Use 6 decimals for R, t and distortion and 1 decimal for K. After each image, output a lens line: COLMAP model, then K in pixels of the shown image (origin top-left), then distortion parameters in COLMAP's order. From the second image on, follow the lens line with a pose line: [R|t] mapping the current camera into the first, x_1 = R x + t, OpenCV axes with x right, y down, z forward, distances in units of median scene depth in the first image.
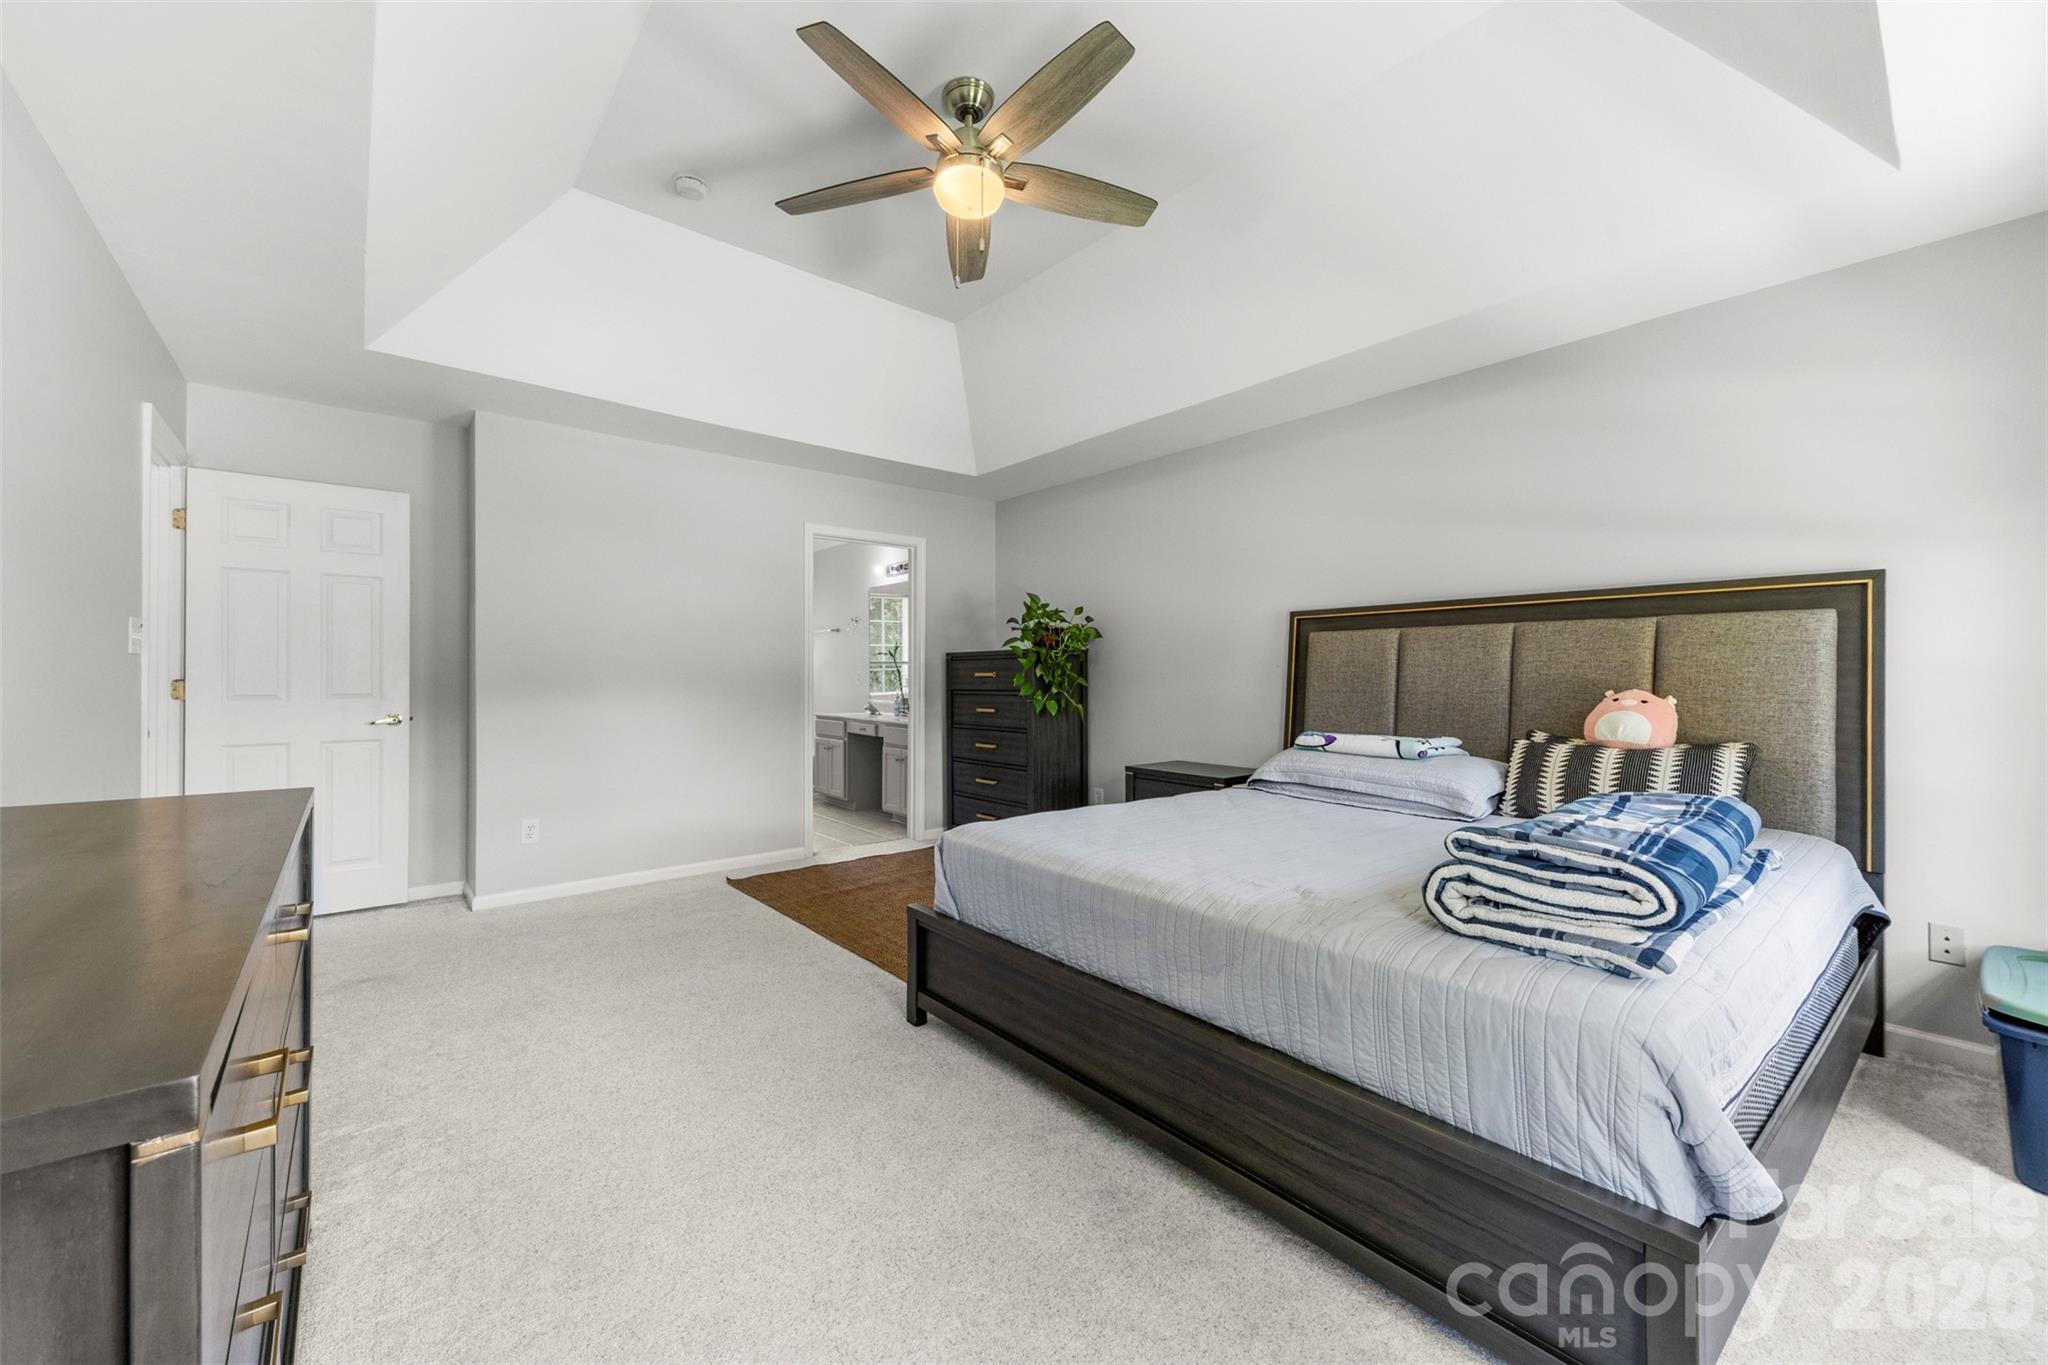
lens RADIAL K [[786.9, 0, 1029.7], [0, 786.9, 681.6], [0, 0, 1]] dist [0.018006, -0.004786]
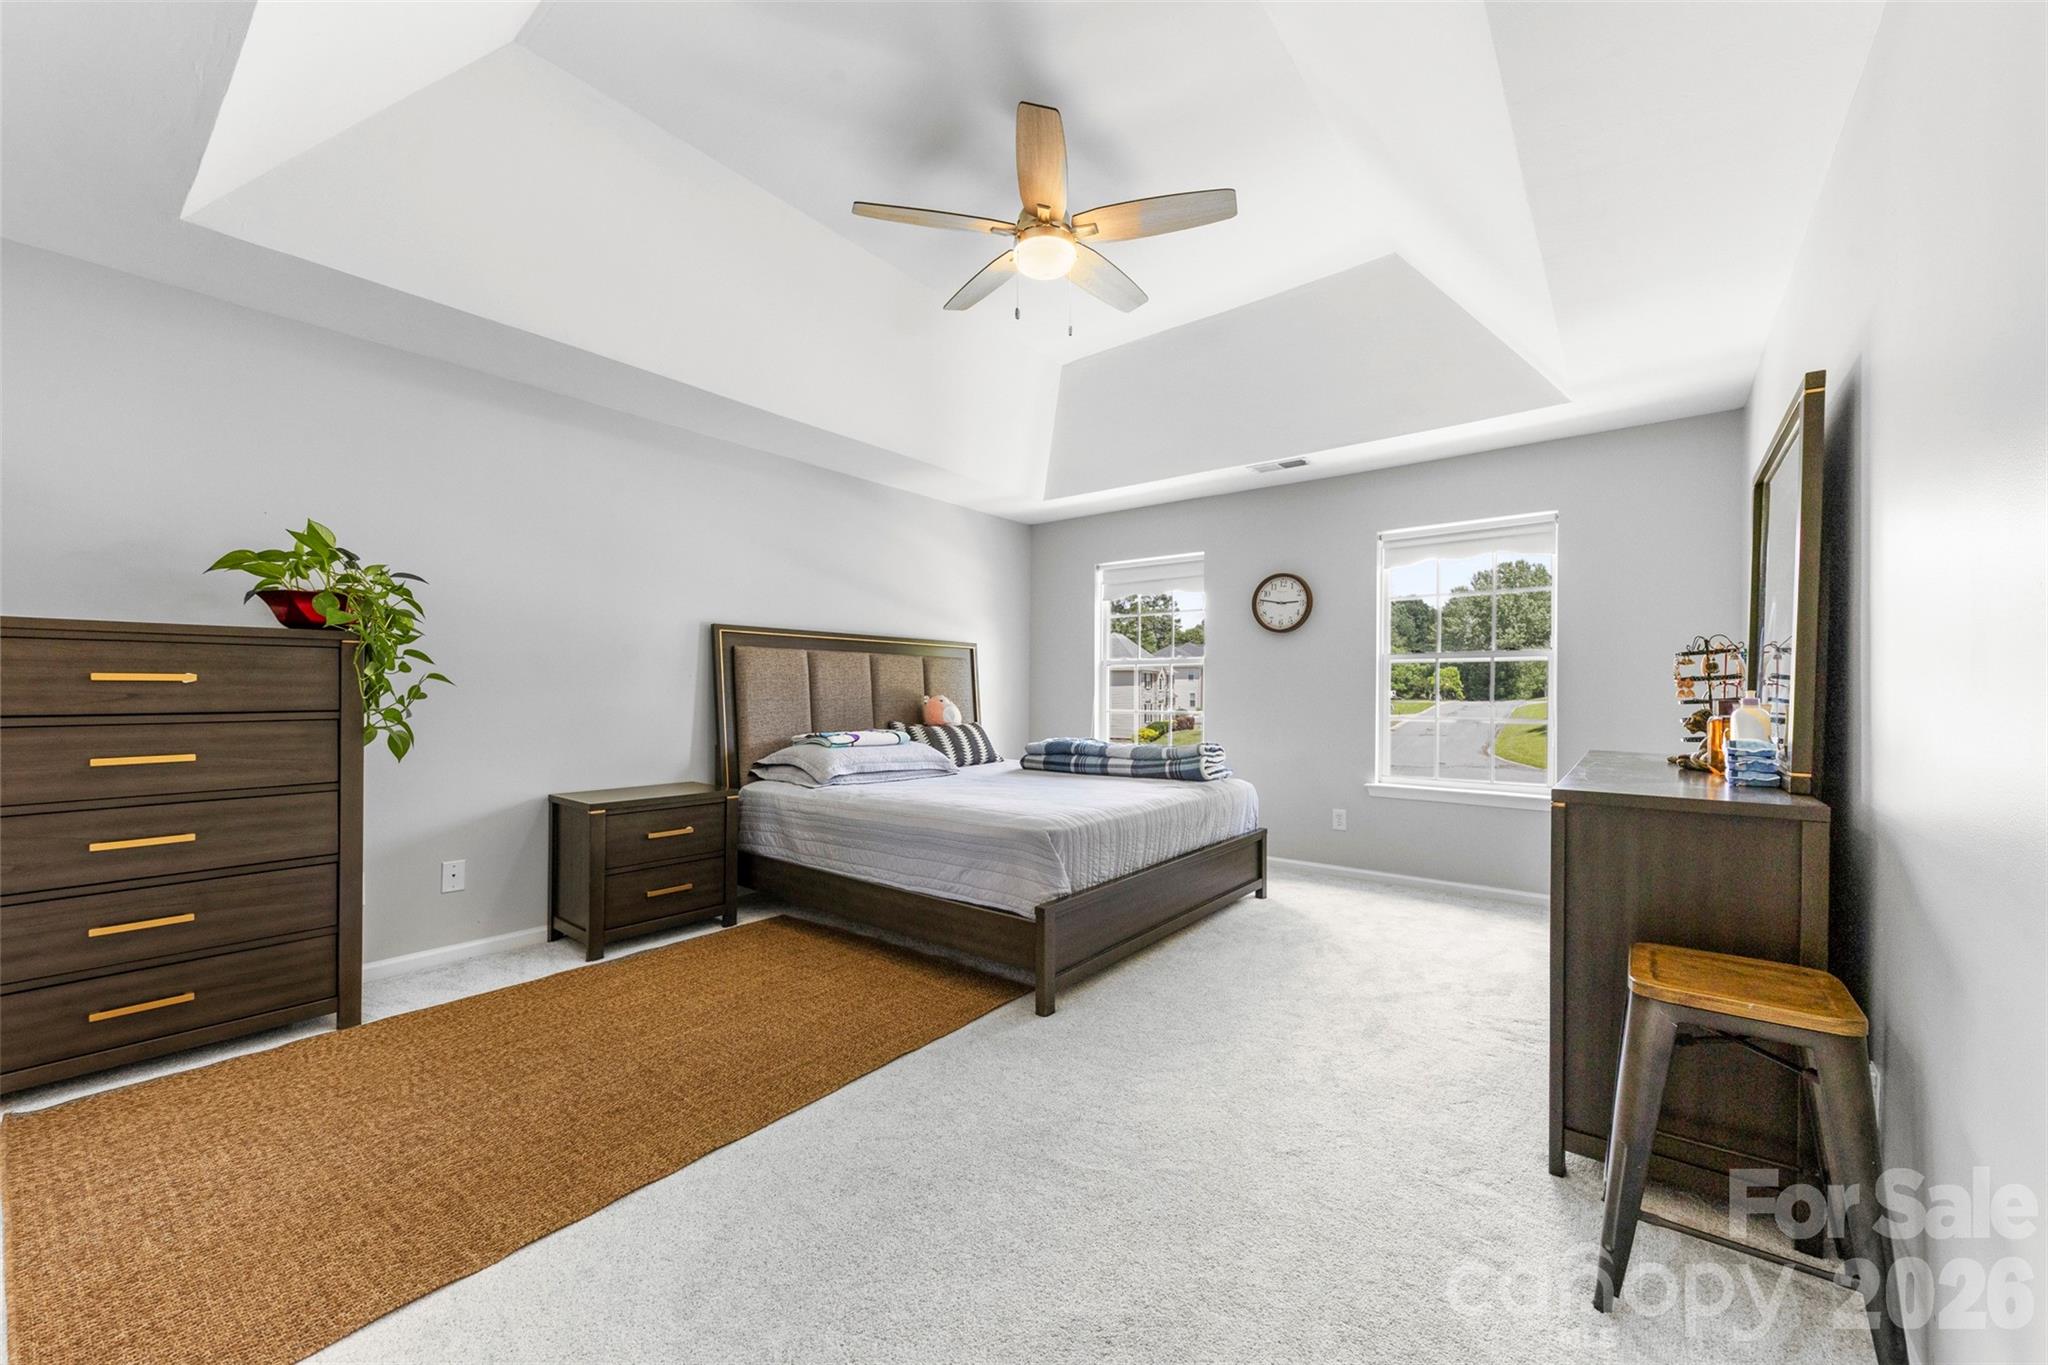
lens RADIAL K [[786.9, 0, 1037.3], [0, 786.9, 696.1], [0, 0, 1]] dist [0.018006, -0.004786]
pose [[-0.228073, -0.014306, 0.973539, -0.950957], [-0.007500, 0.999888, 0.012937, -0.012461], [-0.973615, -0.004351, -0.228154, 1.006370]]
